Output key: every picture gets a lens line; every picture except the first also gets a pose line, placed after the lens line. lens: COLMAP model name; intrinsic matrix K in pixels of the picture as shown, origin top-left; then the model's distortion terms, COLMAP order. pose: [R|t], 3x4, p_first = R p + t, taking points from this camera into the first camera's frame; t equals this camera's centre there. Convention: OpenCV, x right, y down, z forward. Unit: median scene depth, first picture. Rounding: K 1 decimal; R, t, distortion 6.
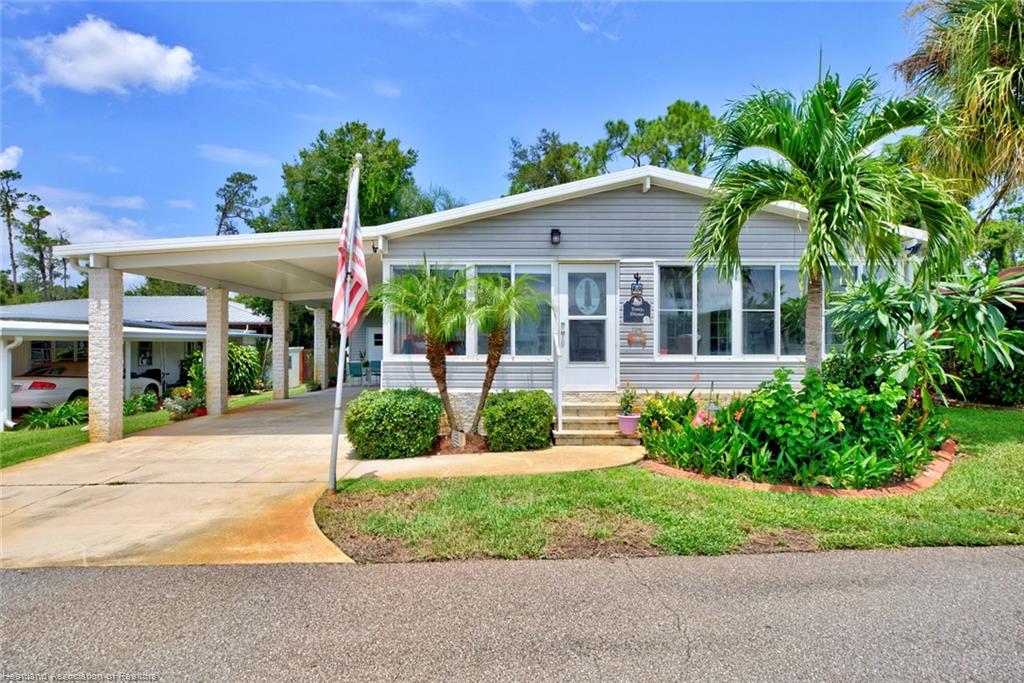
lens RADIAL K [[552.3, 0, 517.2], [0, 552.3, 341.4], [0, 0, 1]] dist [-0.005384, -0.001330]
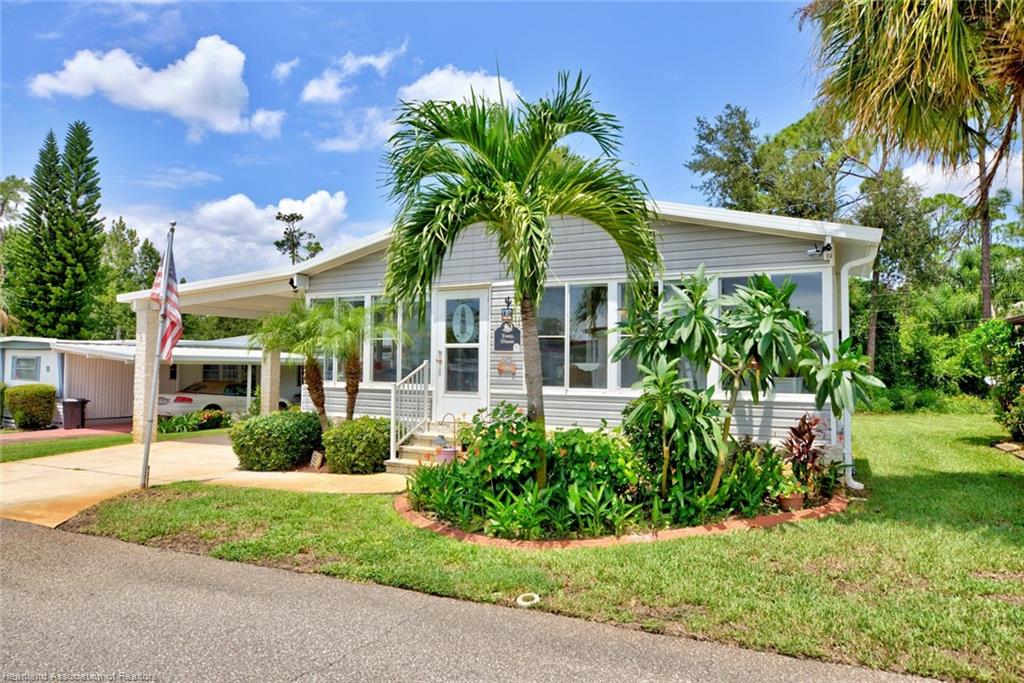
lens RADIAL K [[662.4, 0, 510.8], [0, 662.4, 340.3], [0, 0, 1]] dist [0.009363, -0.001393]
pose [[0.881105, -0.008865, -0.472838, 0.748106], [-0.009079, 0.999323, -0.035655, -0.011599], [0.472834, 0.035708, 0.880428, 0.024149]]
